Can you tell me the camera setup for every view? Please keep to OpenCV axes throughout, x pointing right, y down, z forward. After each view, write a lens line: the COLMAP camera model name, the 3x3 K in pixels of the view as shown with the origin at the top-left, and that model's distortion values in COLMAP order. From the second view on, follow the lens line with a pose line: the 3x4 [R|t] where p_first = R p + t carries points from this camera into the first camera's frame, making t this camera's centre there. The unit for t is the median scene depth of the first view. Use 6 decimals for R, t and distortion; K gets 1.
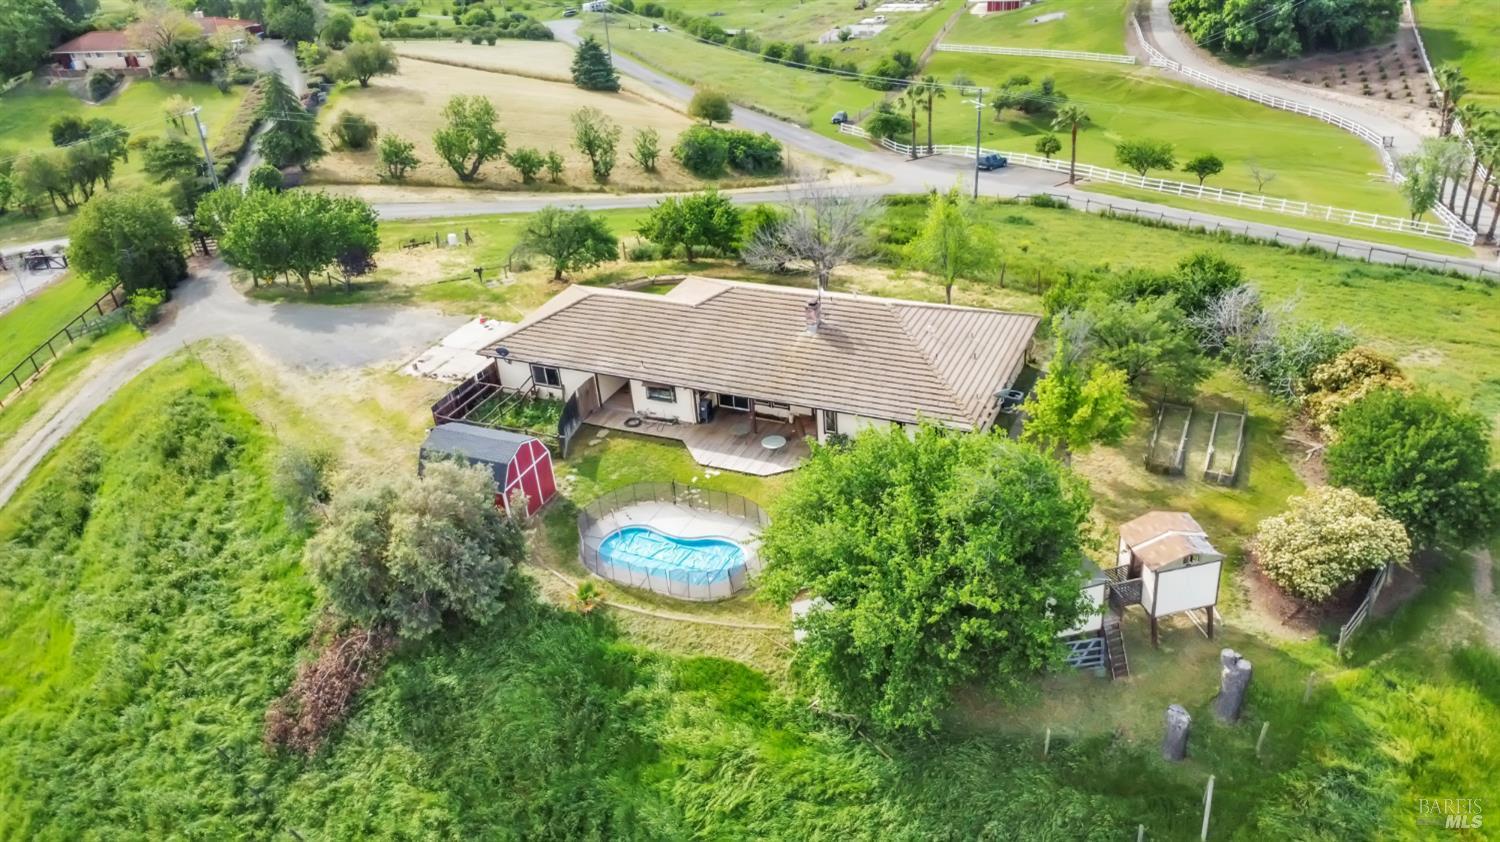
lens RADIAL K [[1086.2, 0, 750.0], [0, 1086.2, 421.0], [0, 0, 1]] dist [-0.005801, -0.046079]
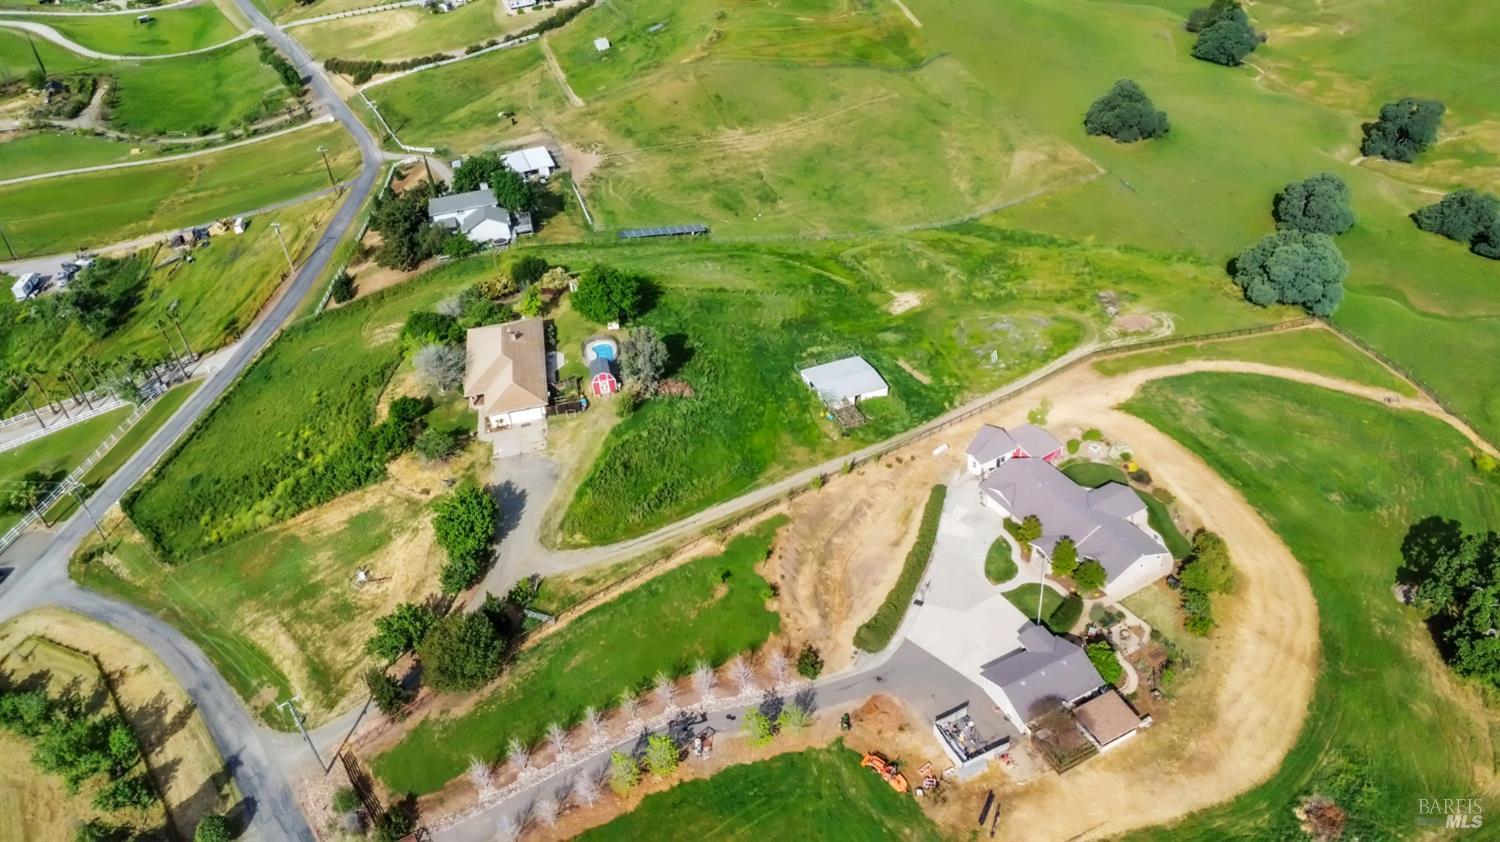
lens RADIAL K [[1086.2, 0, 750.0], [0, 1086.2, 421.0], [0, 0, 1]] dist [-0.005801, -0.046079]
pose [[-0.575222, -0.363874, 0.732608, -2.646790], [0.520528, 0.528051, 0.670978, -1.664403], [-0.631006, 0.767305, -0.114340, 1.048390]]
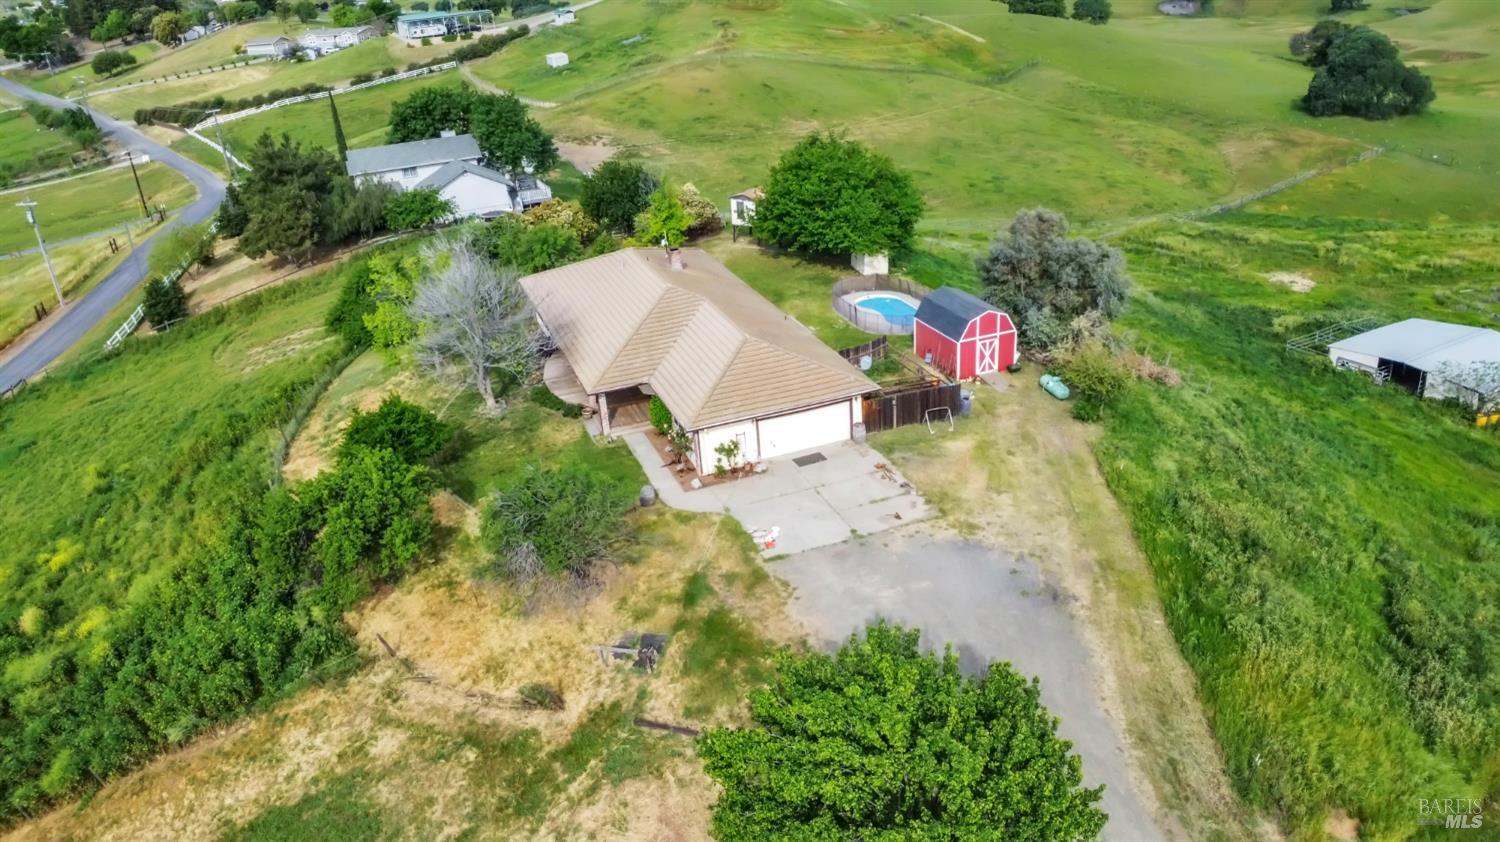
lens RADIAL K [[1086.2, 0, 750.0], [0, 1086.2, 421.0], [0, 0, 1]] dist [-0.005801, -0.046079]
pose [[-0.701748, -0.184658, 0.688078, -0.803441], [0.455404, 0.626464, 0.632574, -0.662178], [-0.547866, 0.757261, -0.355526, 1.420777]]
